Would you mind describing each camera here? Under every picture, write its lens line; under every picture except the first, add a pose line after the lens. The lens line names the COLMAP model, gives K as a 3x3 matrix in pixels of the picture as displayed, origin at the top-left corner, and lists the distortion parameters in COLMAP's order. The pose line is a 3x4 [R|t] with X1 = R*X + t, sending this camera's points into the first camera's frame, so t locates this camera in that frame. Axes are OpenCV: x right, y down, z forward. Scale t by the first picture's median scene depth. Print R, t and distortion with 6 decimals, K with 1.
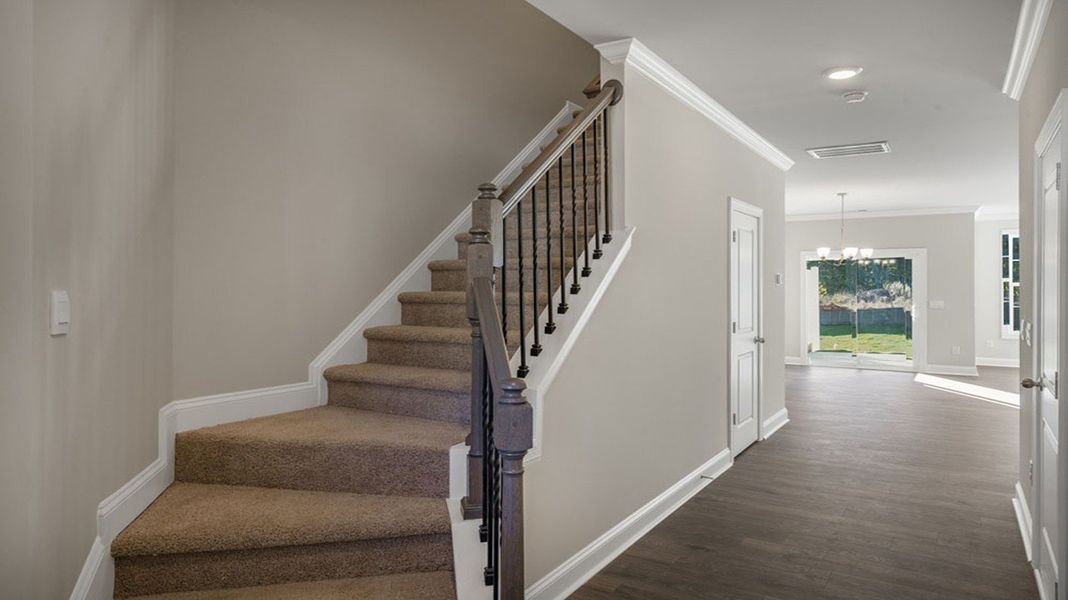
lens RADIAL K [[656.0, 0, 526.6], [0, 656.0, 301.9], [0, 0, 1]] dist [0.003859, 0.002288]
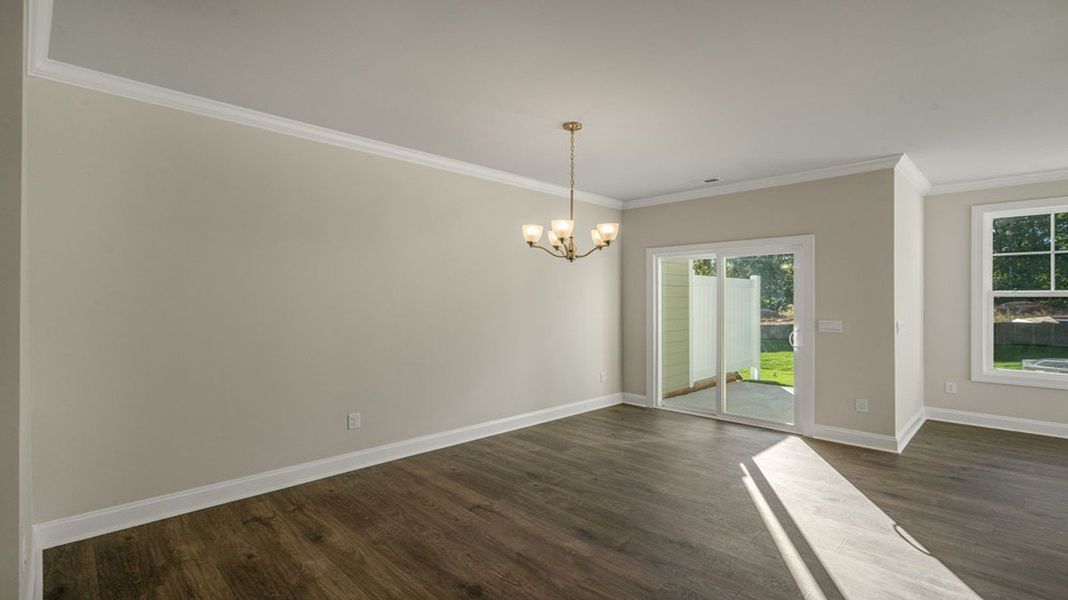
lens RADIAL K [[484.7, 0, 540.6], [0, 484.7, 299.1], [0, 0, 1]] dist [0.000228, 0.000481]
pose [[0.978414, 0.009905, -0.206417, 0.157264], [-0.014666, 0.999660, -0.021545, -0.002692], [0.206134, 0.024107, 0.978227, 0.177112]]
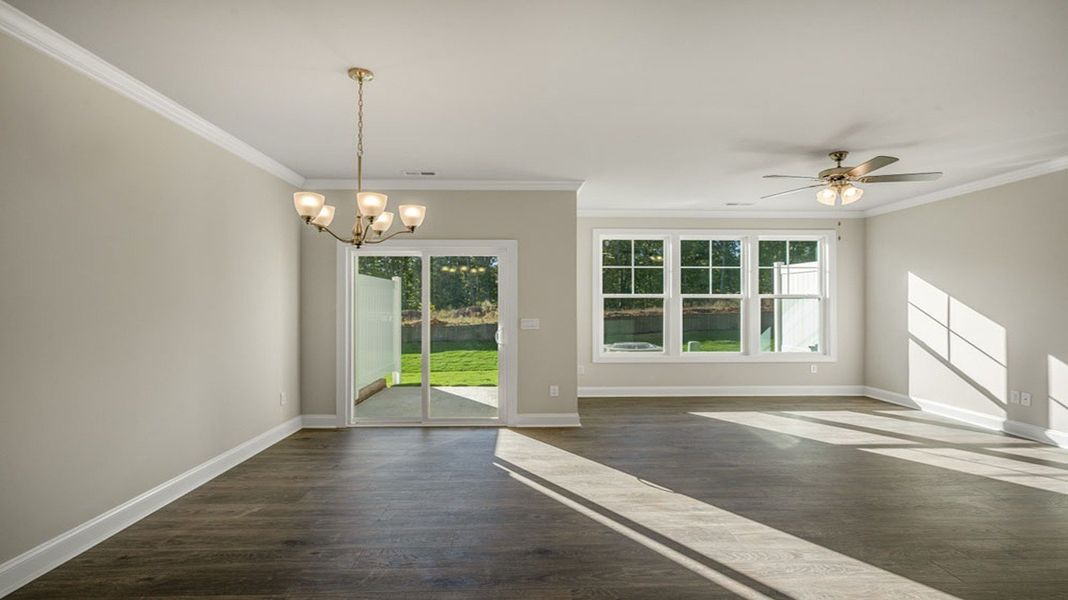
lens RADIAL K [[521.2, 0, 537.7], [0, 521.2, 299.7], [0, 0, 1]] dist [0.002283, 0.000259]
pose [[0.821140, 0.012736, 0.570584, 0.113269], [0.005855, 0.999510, -0.030736, -0.001528], [-0.570697, 0.028579, 0.820664, 0.193481]]
